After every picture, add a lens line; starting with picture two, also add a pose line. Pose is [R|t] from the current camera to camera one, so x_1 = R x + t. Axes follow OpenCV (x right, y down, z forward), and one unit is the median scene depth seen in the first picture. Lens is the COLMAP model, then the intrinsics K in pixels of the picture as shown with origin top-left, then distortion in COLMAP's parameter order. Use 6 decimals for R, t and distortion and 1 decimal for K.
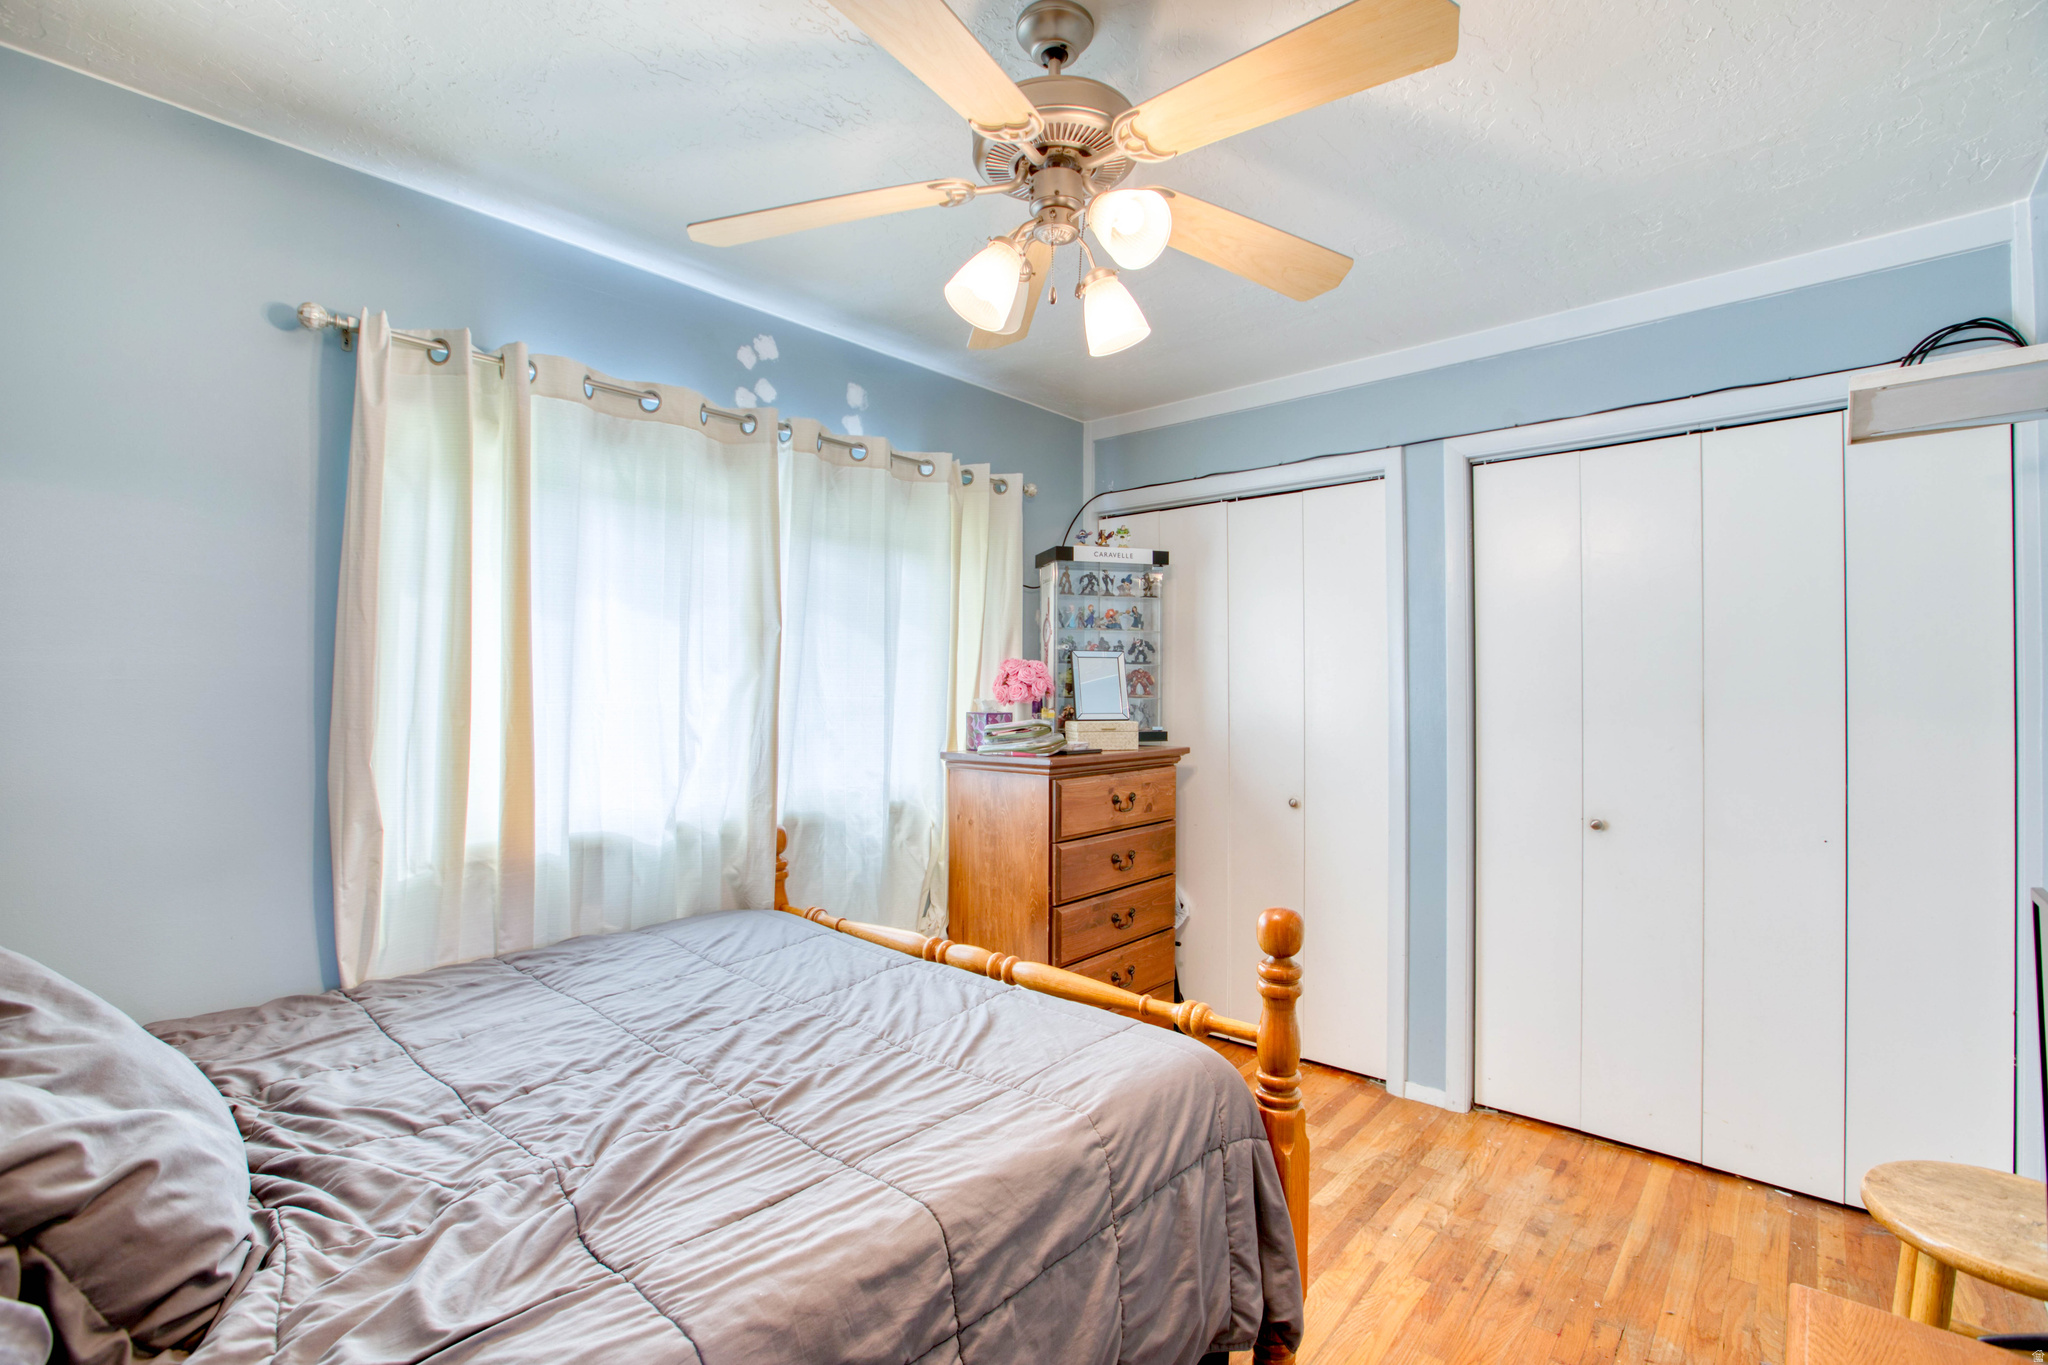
lens RADIAL K [[932.6, 0, 1031.9], [0, 932.6, 683.0], [0, 0, 1]] dist [-0.035064, 0.000243]
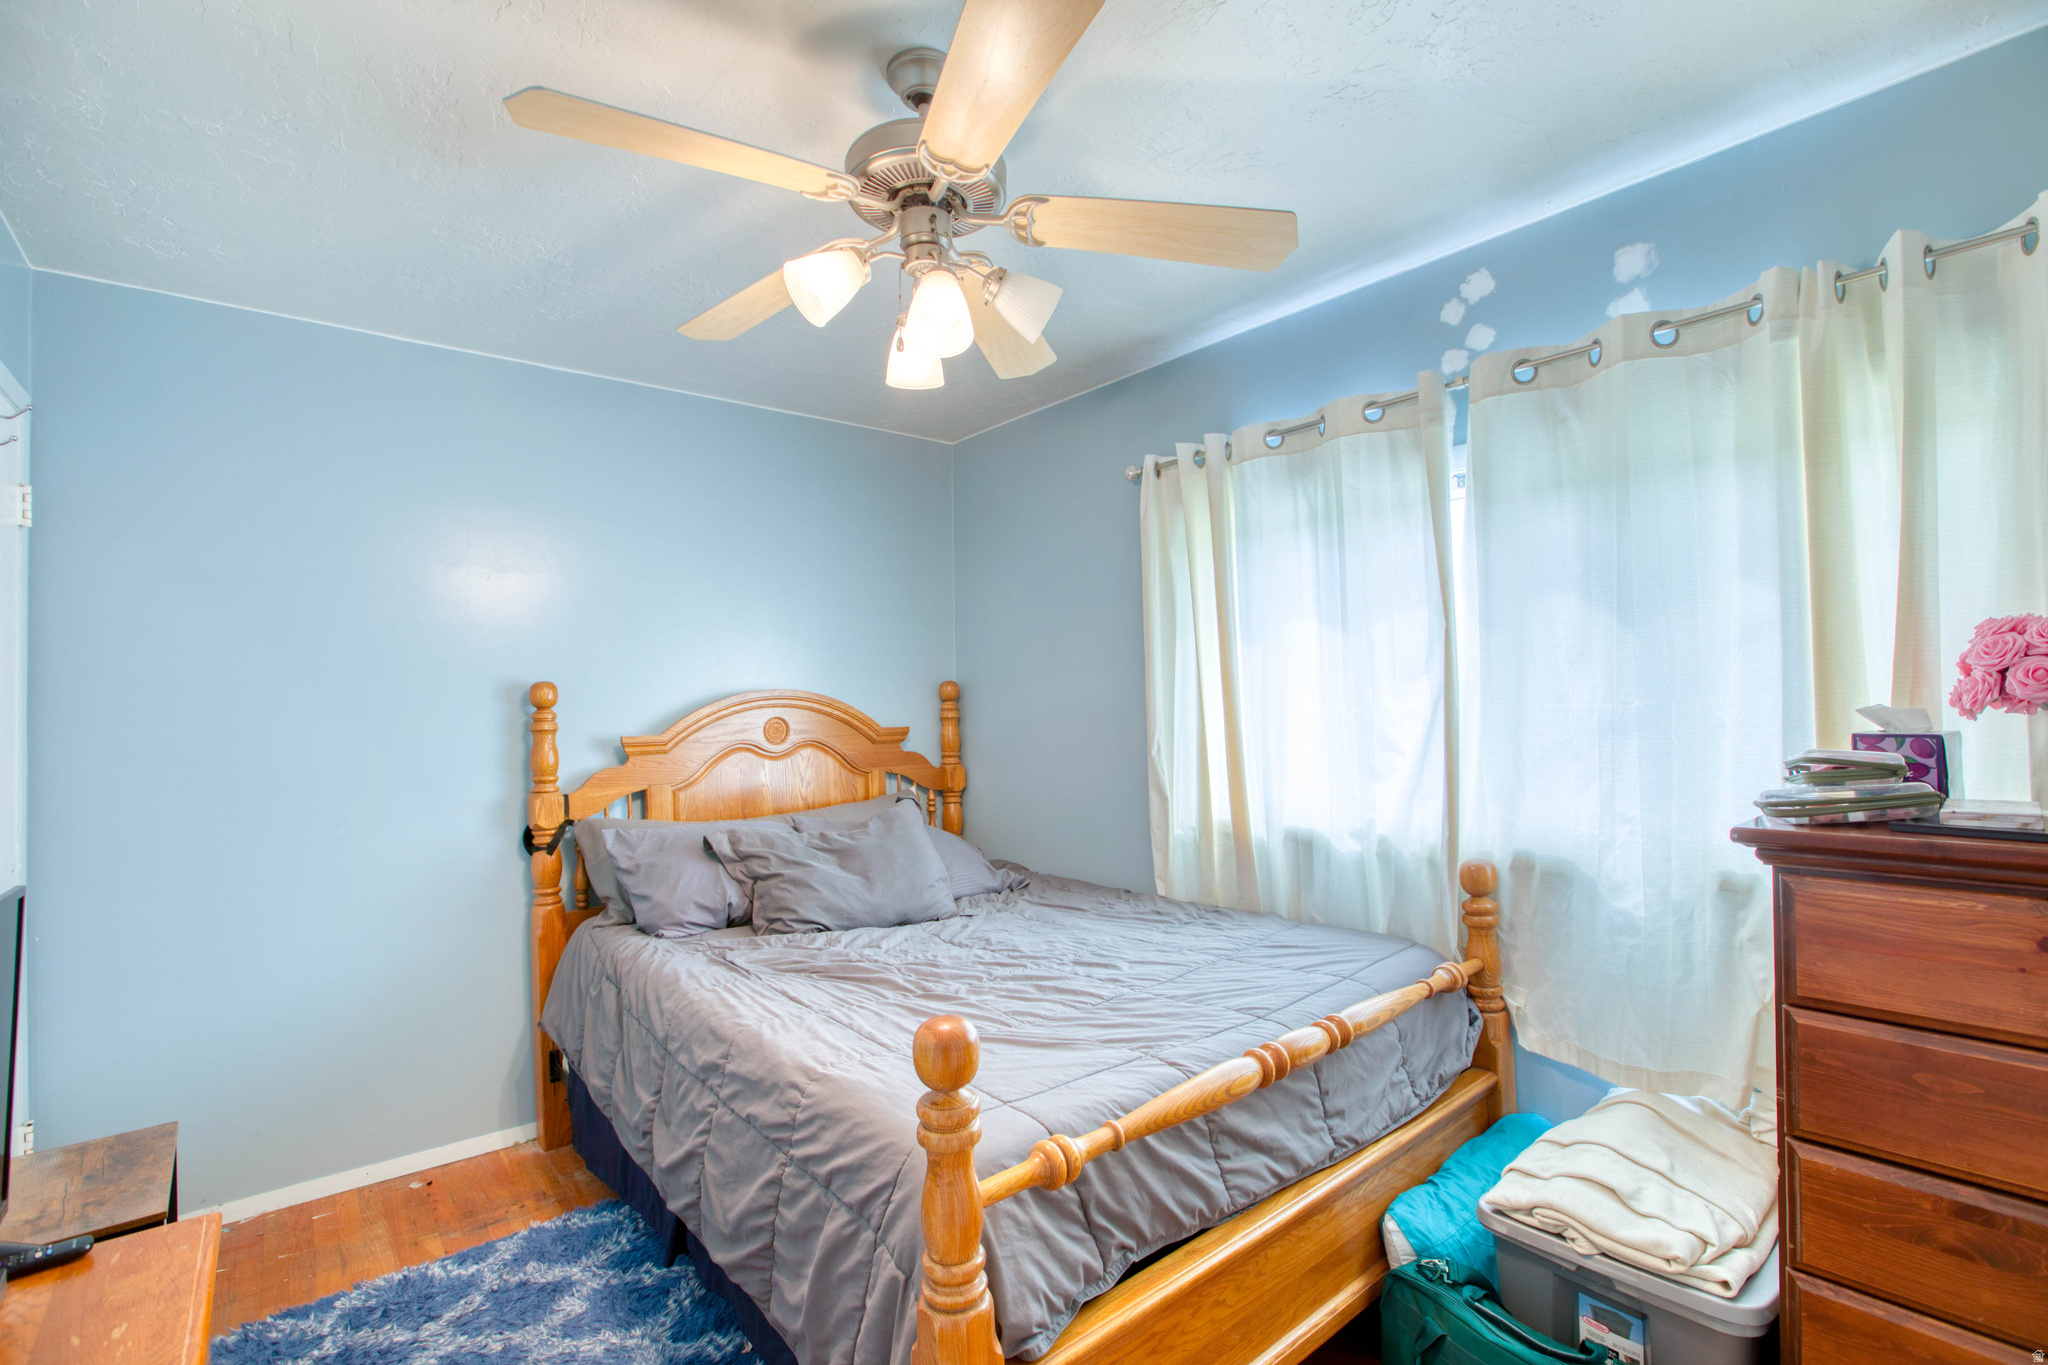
lens RADIAL K [[932.6, 0, 1034.1], [0, 932.6, 687.9], [0, 0, 1]] dist [-0.035064, 0.000243]
pose [[-0.169113, -0.021388, -0.985365, 0.771619], [0.029167, 0.999218, -0.026695, 0.012046], [0.985165, -0.033255, -0.168357, 0.966527]]
